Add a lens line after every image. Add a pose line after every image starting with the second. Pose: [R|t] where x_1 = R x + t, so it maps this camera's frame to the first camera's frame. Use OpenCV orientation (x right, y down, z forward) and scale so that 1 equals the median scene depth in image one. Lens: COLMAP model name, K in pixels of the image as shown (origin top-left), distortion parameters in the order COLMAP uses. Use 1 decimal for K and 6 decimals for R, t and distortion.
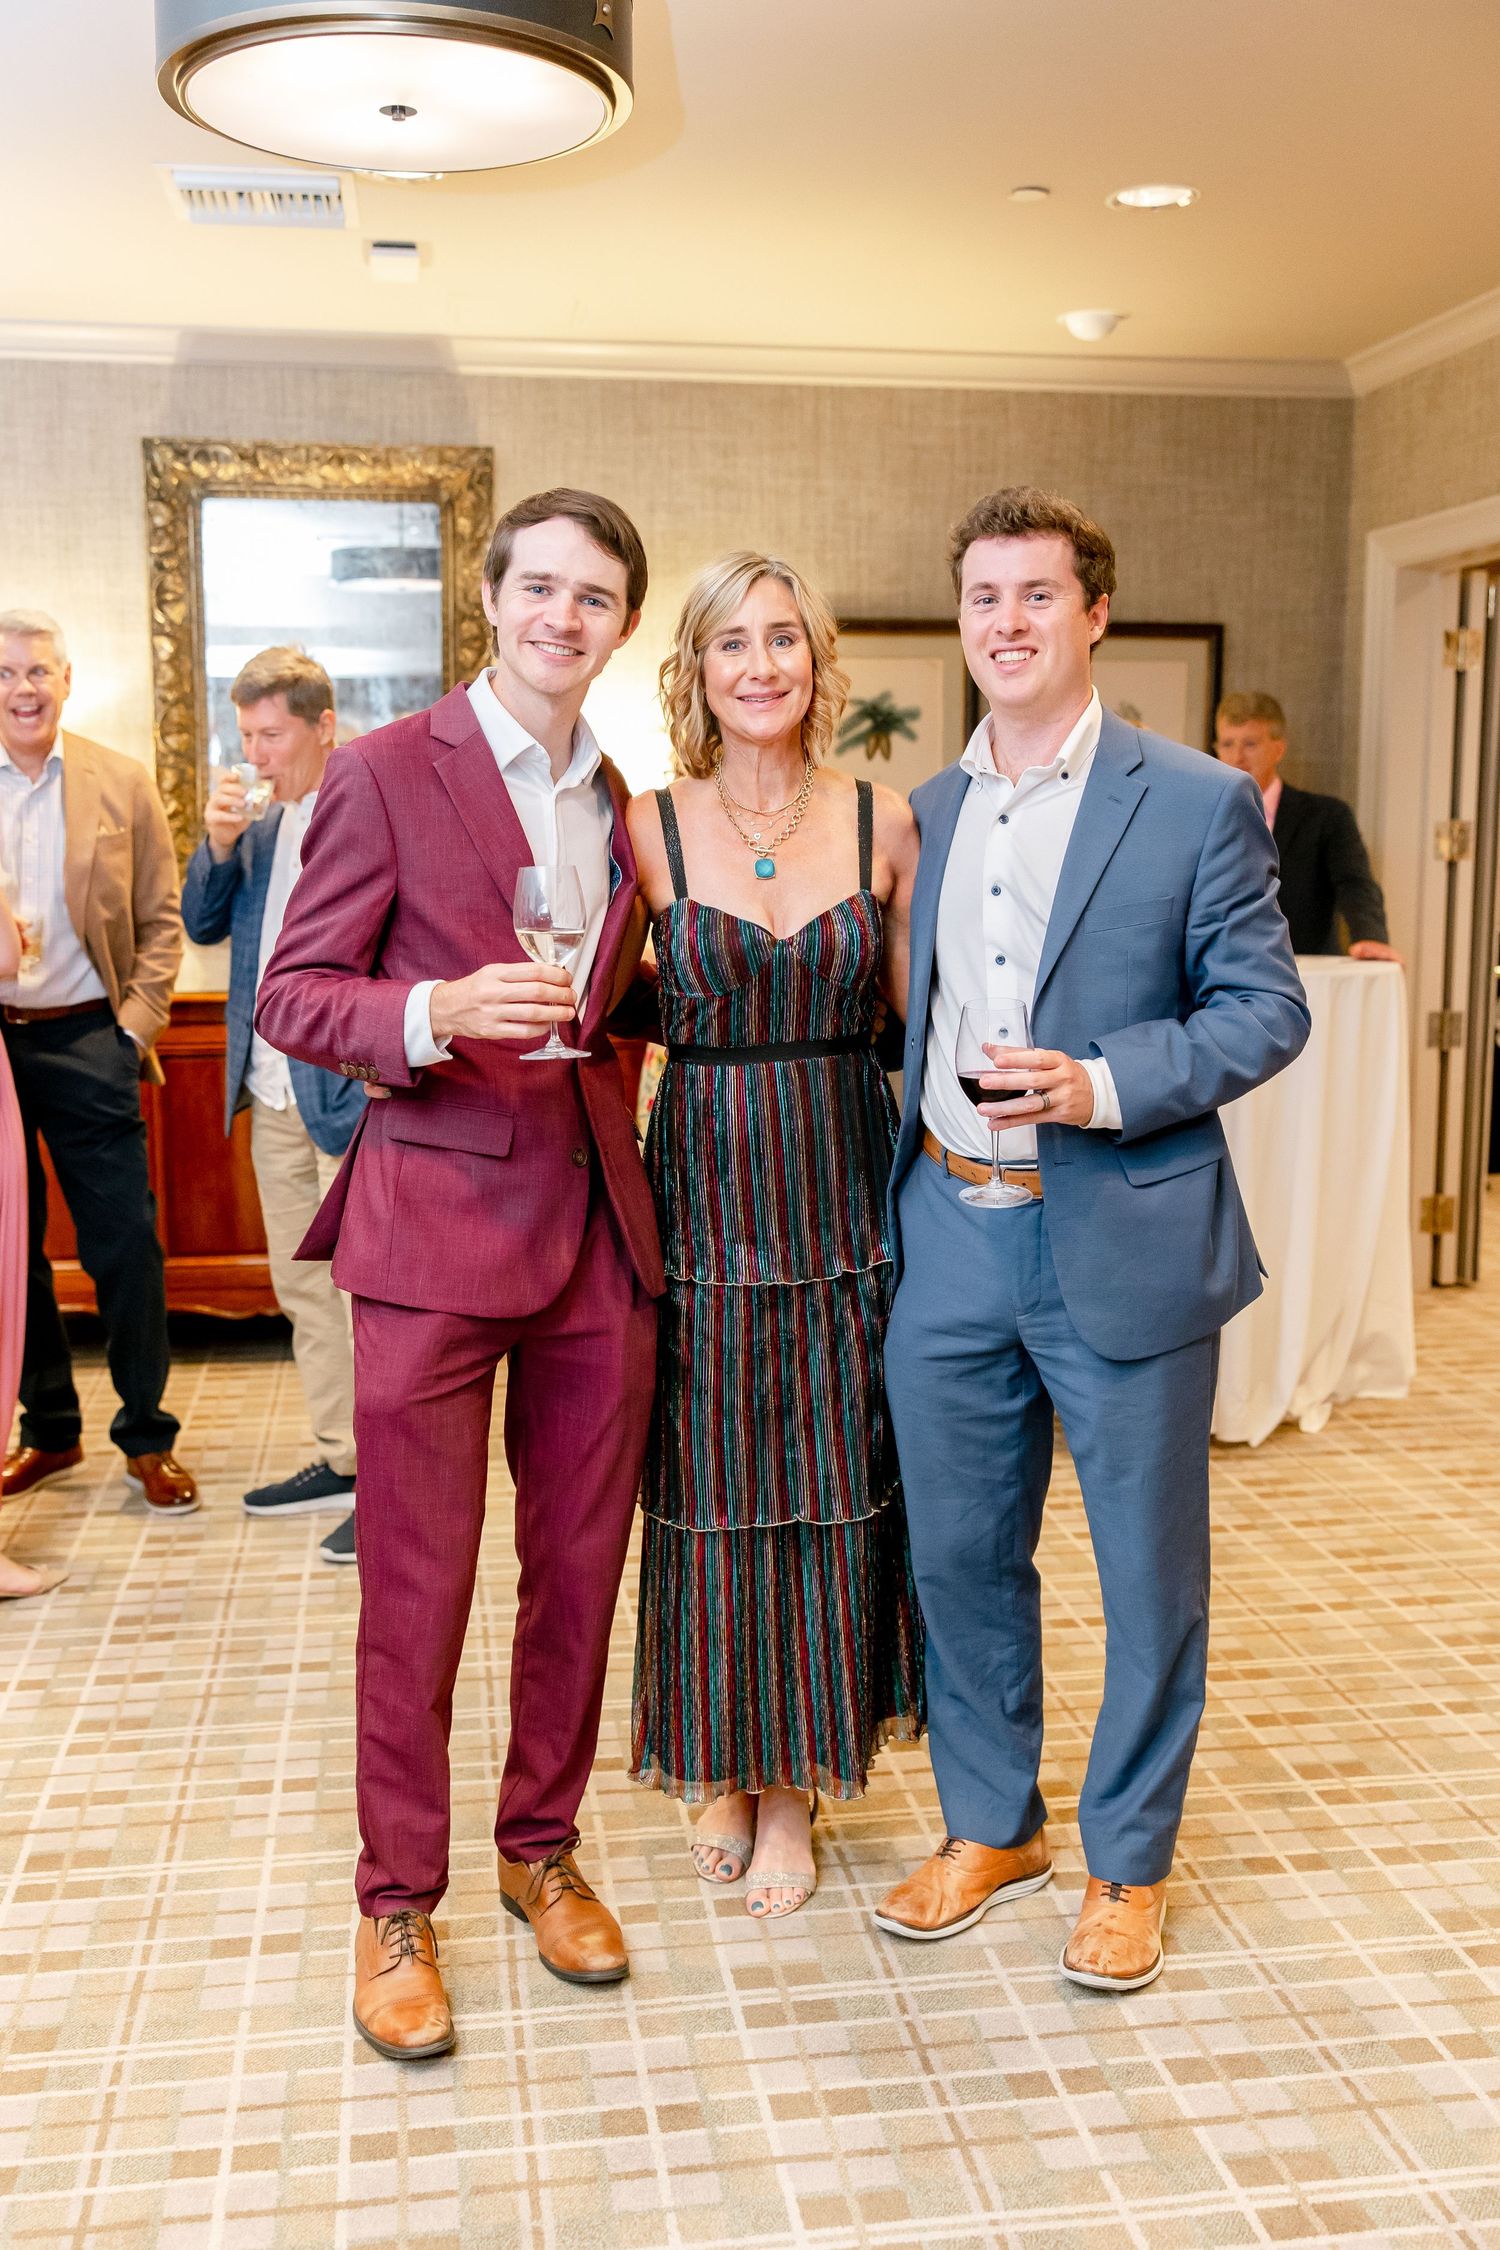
lens RADIAL K [[2124.0, 0, 766.4], [0, 2124.0, 1130.5], [0, 0, 1]] dist [-0.003598, 0.000000]
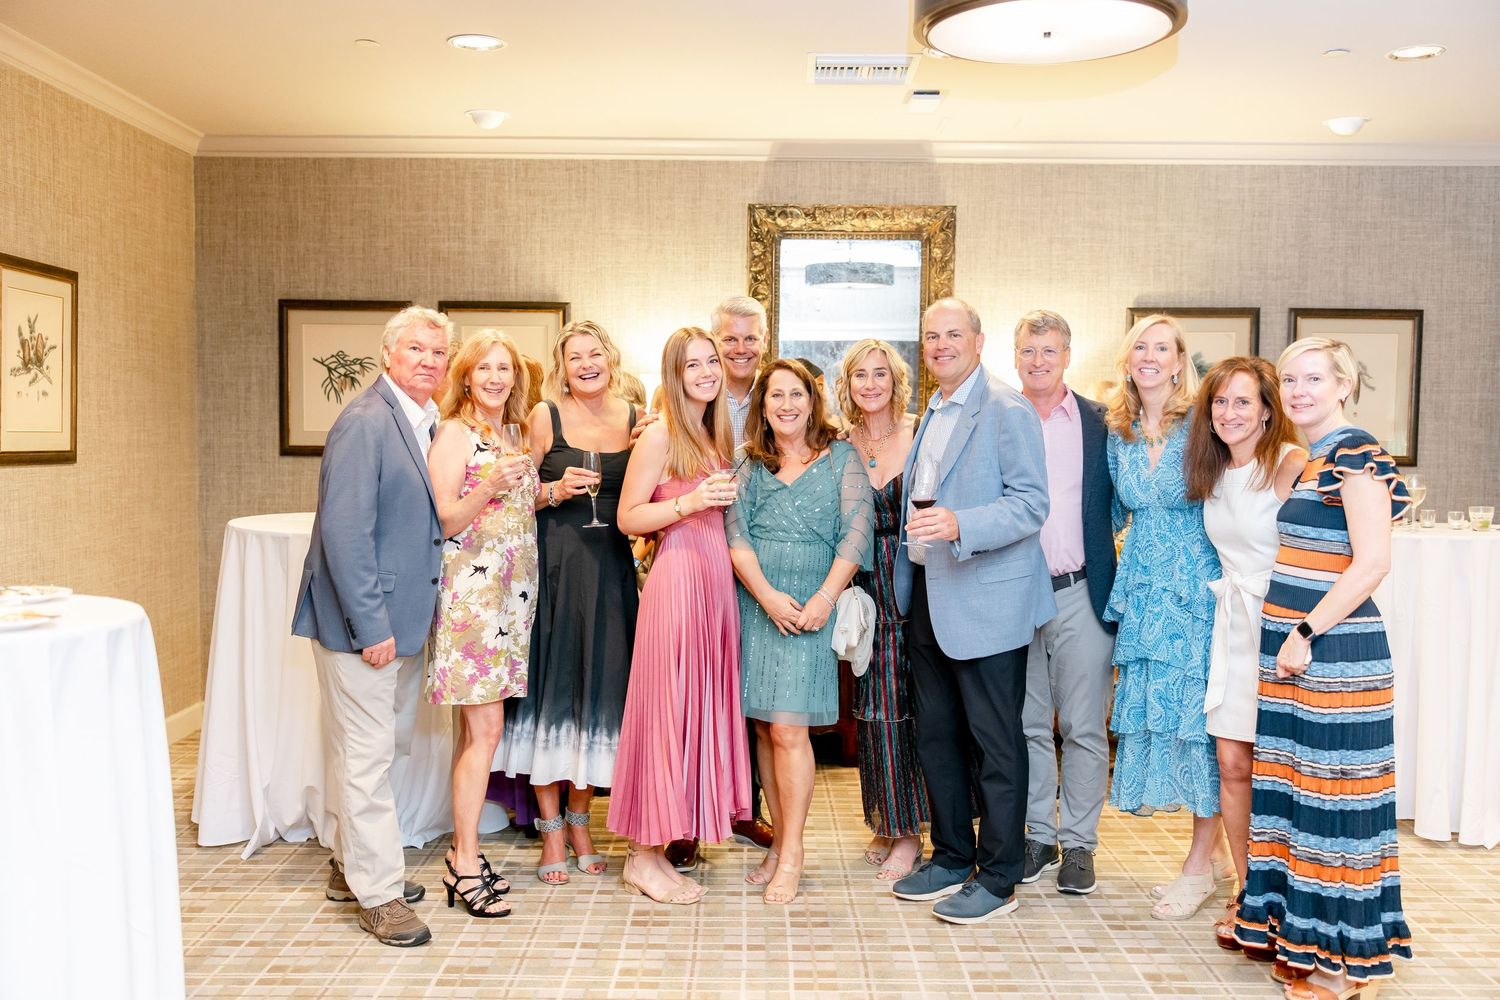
lens RADIAL K [[1416.0, 0, 736.3], [0, 1416.0, 498.6], [0, 0, 1]] dist [-0.003598, 0.000000]
pose [[0.987701, 0.016341, -0.155499, -0.123938], [-0.030902, 0.995308, -0.091690, 0.008472], [0.153271, 0.095368, 0.983572, -0.080448]]
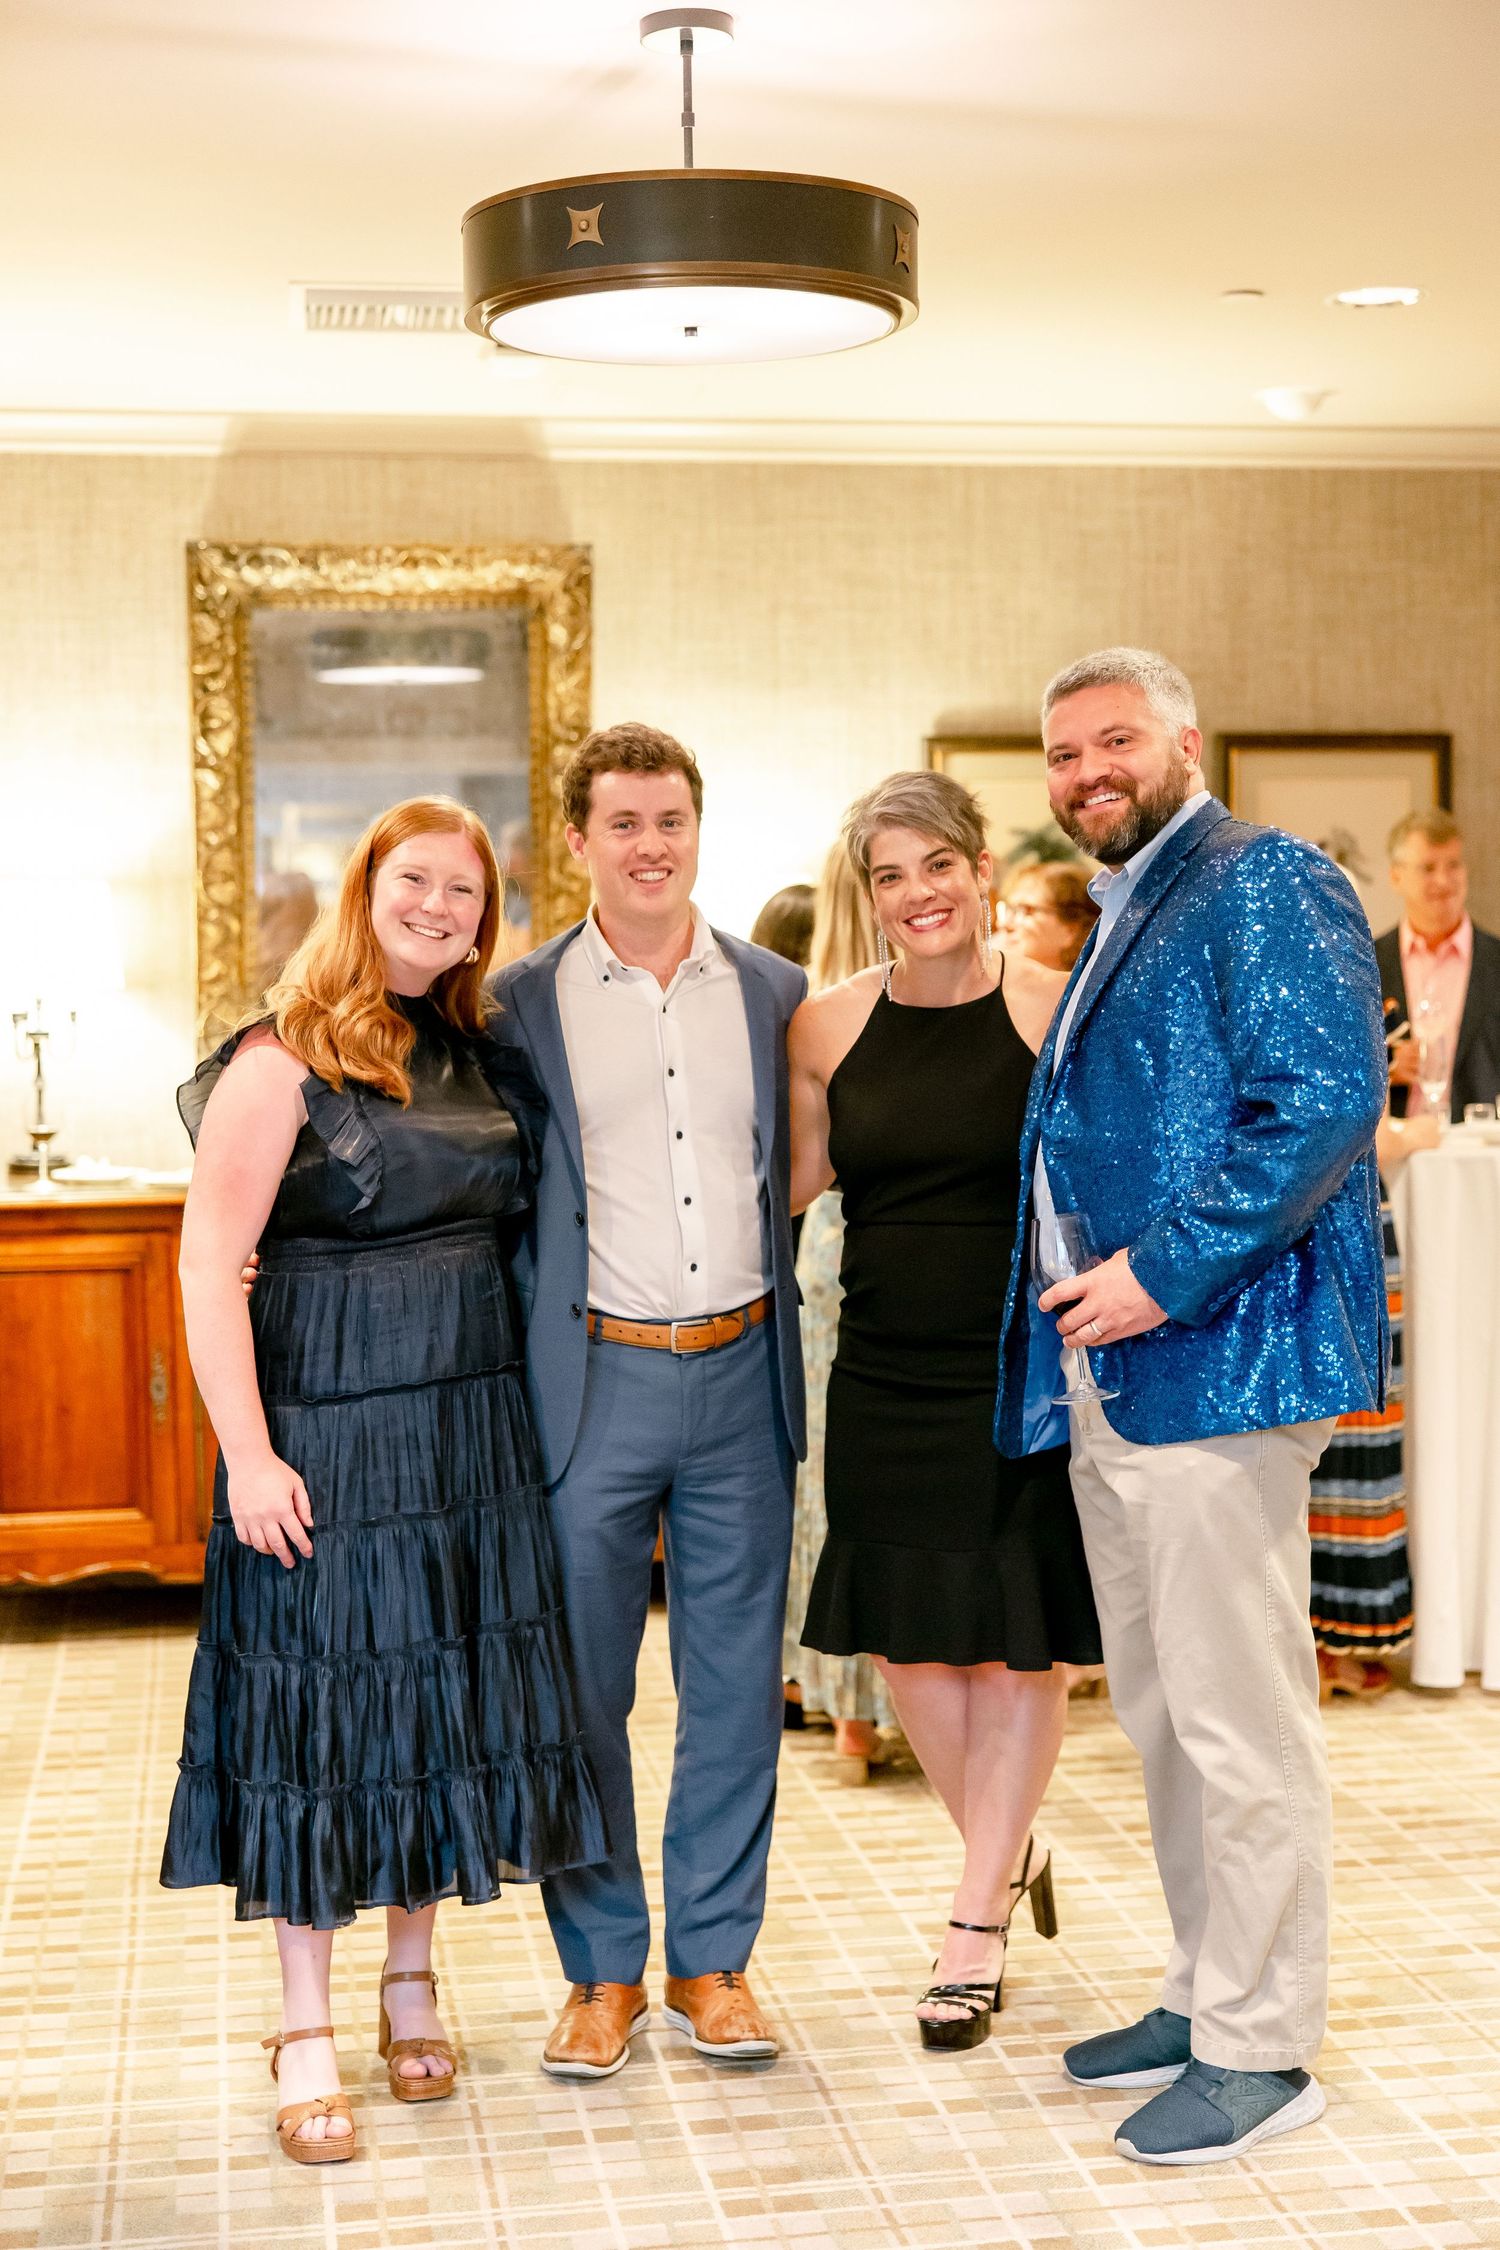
lens RADIAL K [[3265.3, 0, 754.1], [0, 3265.3, 1116.2], [0, 0, 1]] dist [-0.002395, 0.000000]
pose [[0.999725, -0.014782, 0.018209, -0.092065], [0.016288, 0.996200, -0.085560, 0.019339], [-0.016875, 0.085833, 0.996167, -0.286312]]
